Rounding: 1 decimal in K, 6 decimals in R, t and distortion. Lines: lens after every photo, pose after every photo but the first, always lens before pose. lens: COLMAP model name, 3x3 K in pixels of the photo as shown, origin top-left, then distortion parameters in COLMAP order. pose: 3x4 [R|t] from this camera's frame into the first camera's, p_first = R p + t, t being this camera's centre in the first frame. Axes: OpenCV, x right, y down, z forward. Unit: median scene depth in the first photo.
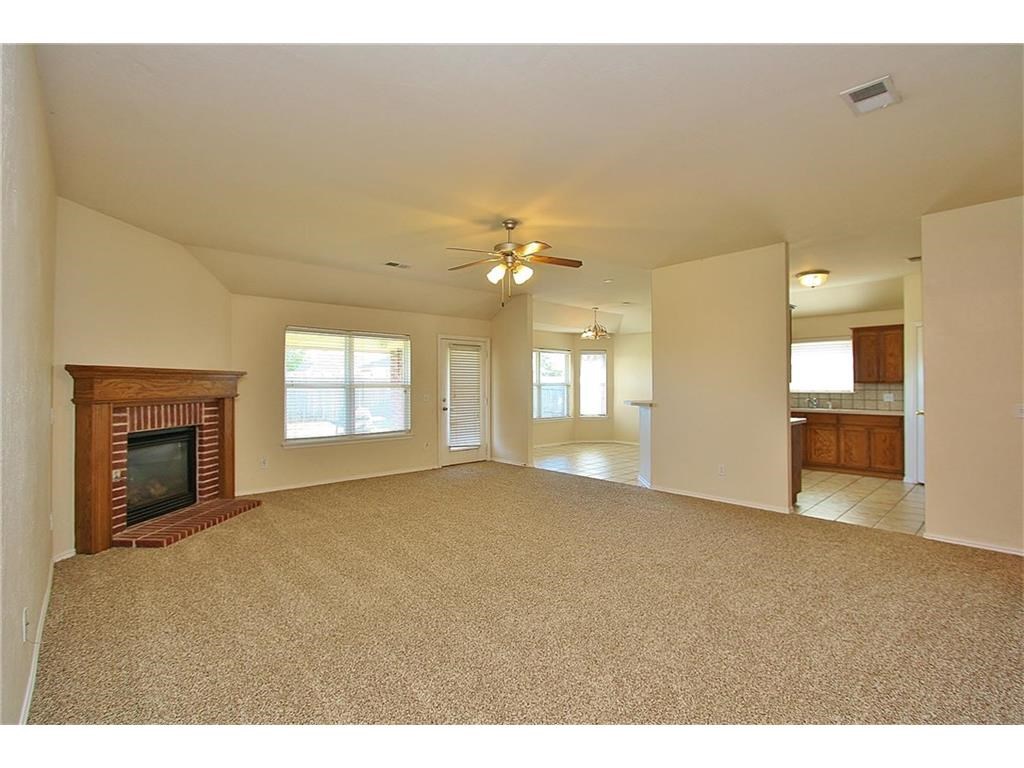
lens RADIAL K [[469.6, 0, 522.3], [0, 469.6, 376.3], [0, 0, 1]] dist [-0.024177, -0.000222]
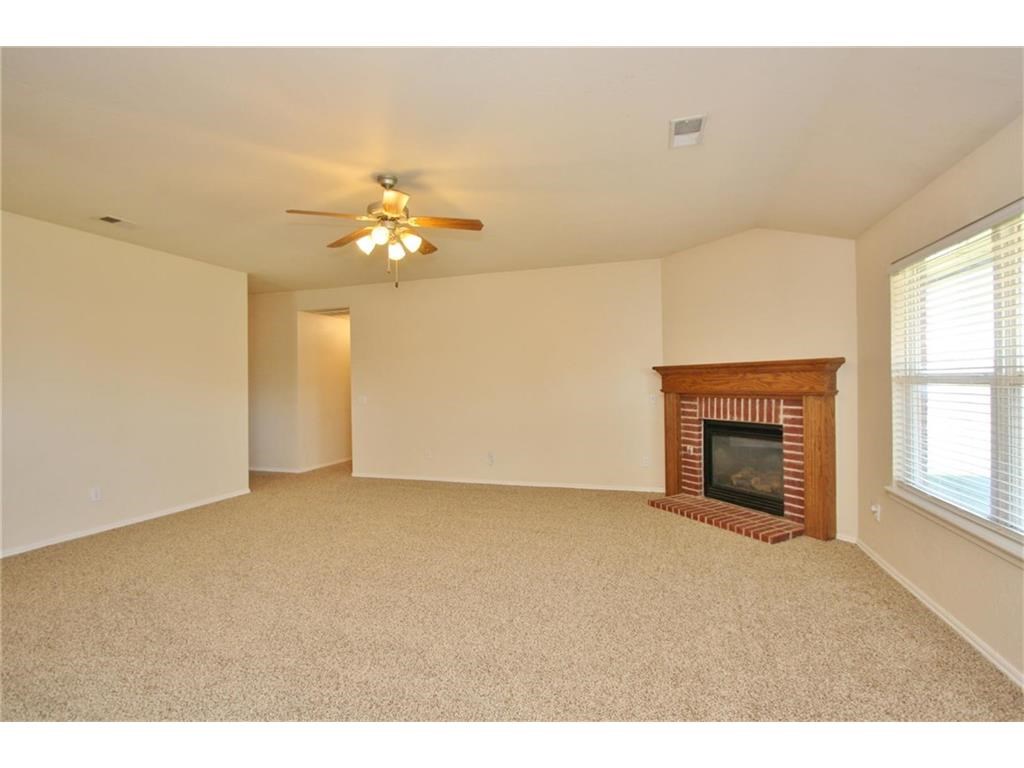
lens RADIAL K [[475.1, 0, 512.0], [0, 475.1, 384.0], [0, 0, 1]] dist [-0.023707, 0.006287]
pose [[-0.871882, 0.019273, -0.489336, 0.119845], [0.025615, 0.999652, -0.006269, 0.017249], [0.489045, -0.018000, -0.872073, 1.184041]]
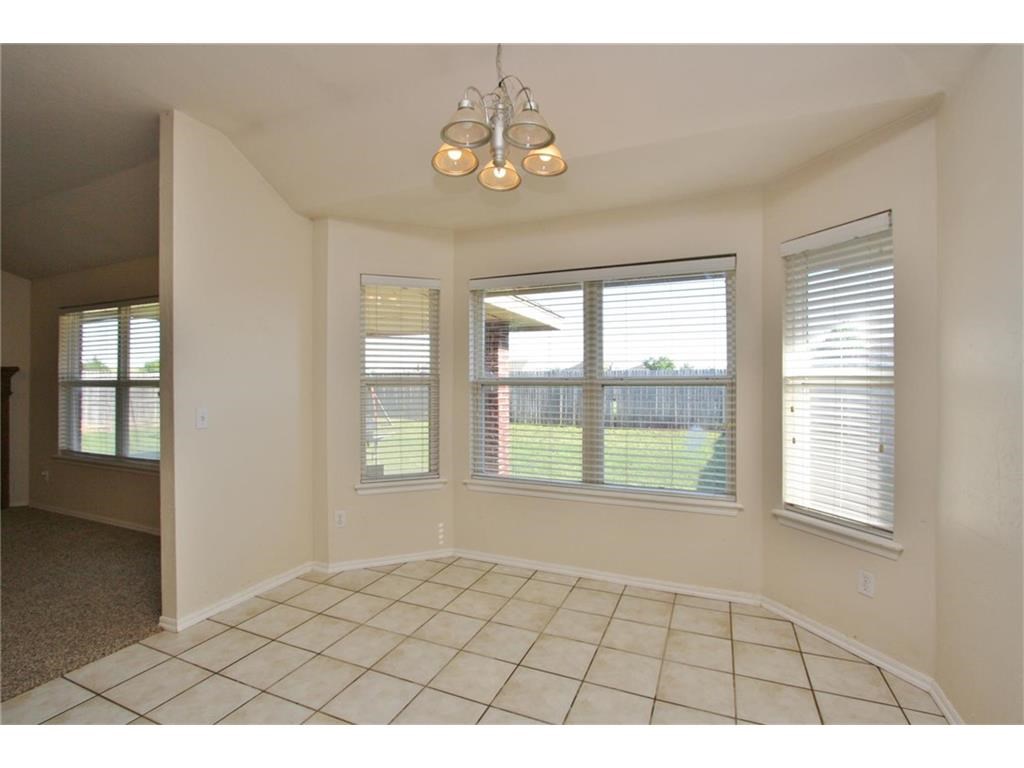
lens RADIAL K [[475.1, 0, 512.0], [0, 475.1, 384.0], [0, 0, 1]] dist [-0.023707, 0.006287]
pose [[0.401340, 0.002166, -0.915926, 0.513373], [0.010908, 0.999915, 0.007144, 0.022872], [0.915864, -0.012858, 0.401283, 1.316516]]
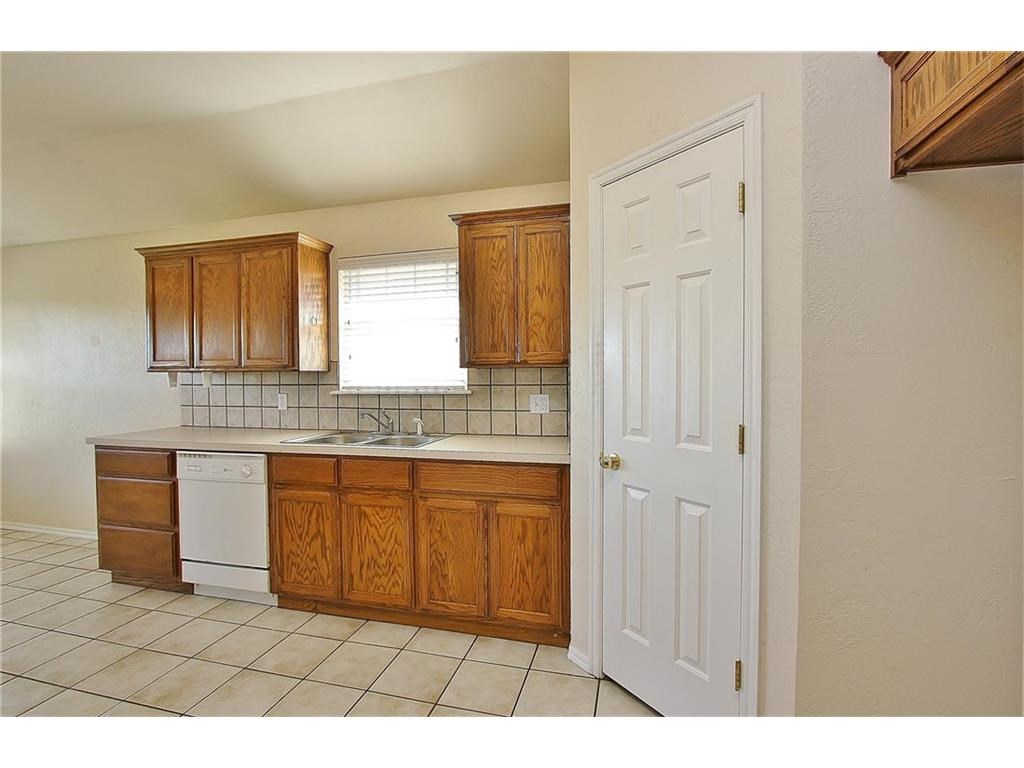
lens RADIAL K [[475.1, 0, 512.0], [0, 475.1, 384.0], [0, 0, 1]] dist [-0.023707, 0.006287]
pose [[0.846479, -0.024466, 0.531860, 0.627047], [0.003949, 0.999205, 0.039679, 0.014210], [-0.532408, -0.031488, 0.845902, 0.752869]]
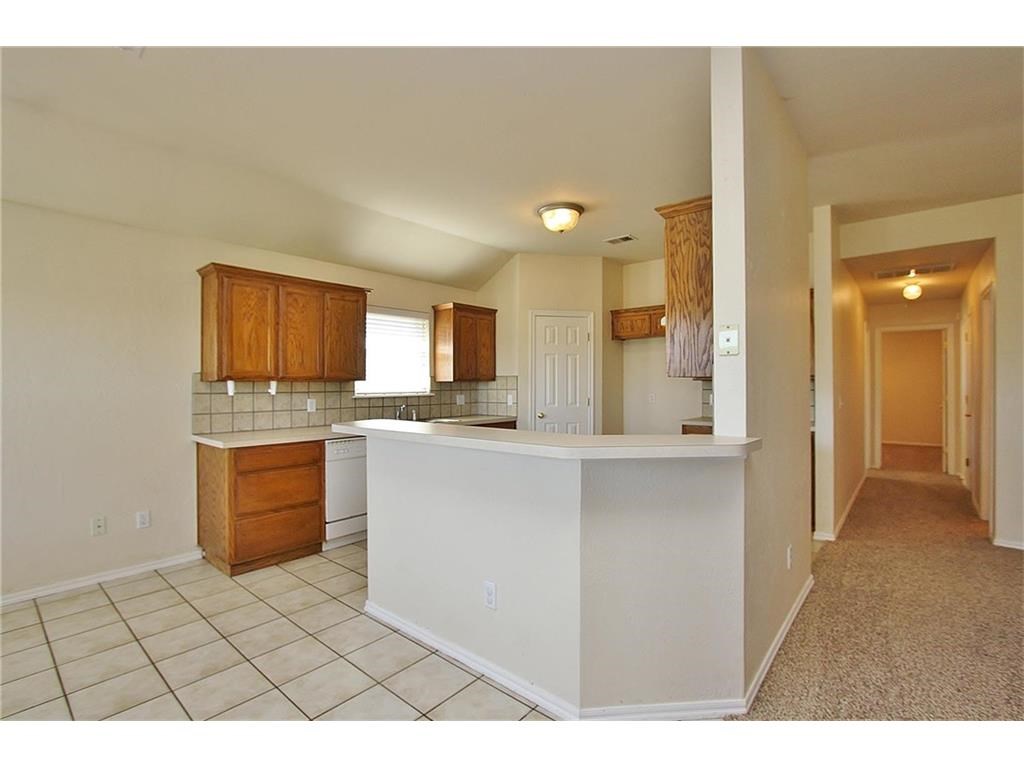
lens RADIAL K [[475.1, 0, 512.0], [0, 475.1, 384.0], [0, 0, 1]] dist [-0.023707, 0.006287]
pose [[-0.112451, -0.001618, 0.993656, -0.025275], [-0.011002, 0.999939, 0.000383, 0.020314], [-0.993596, -0.010889, -0.112462, 1.133365]]
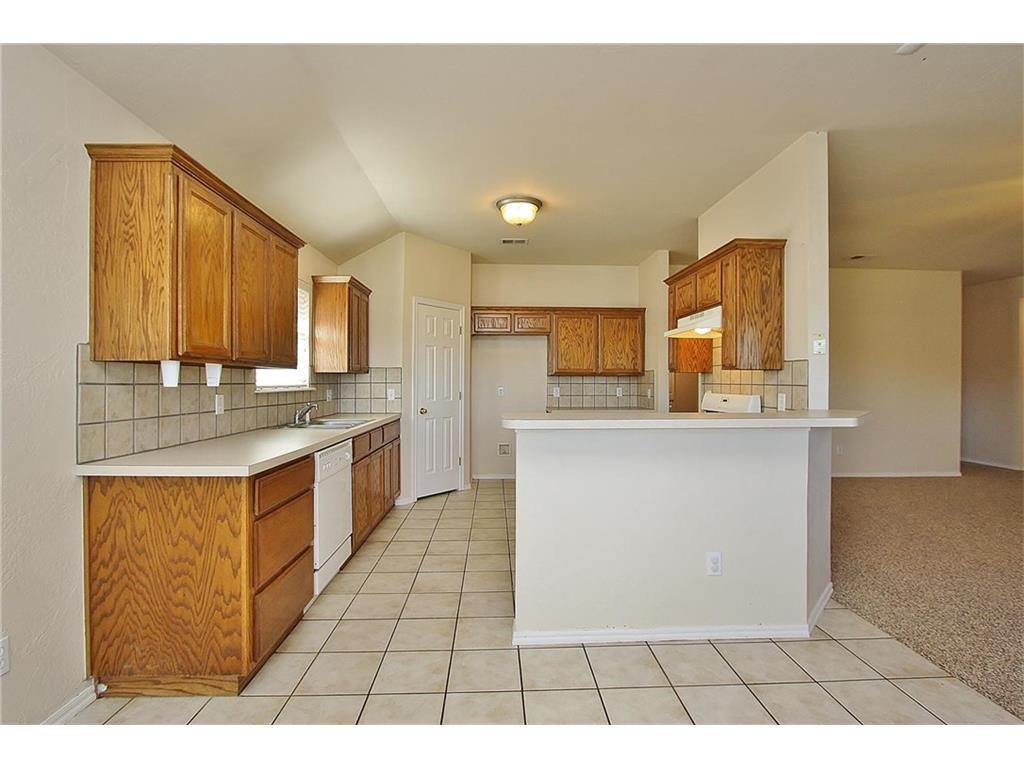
lens RADIAL K [[475.1, 0, 512.0], [0, 475.1, 384.0], [0, 0, 1]] dist [-0.023707, 0.006287]
pose [[-0.755807, -0.005083, 0.654775, 0.194635], [-0.012042, 0.999909, -0.006138, 0.035055], [-0.654684, -0.012523, -0.755799, 1.500102]]
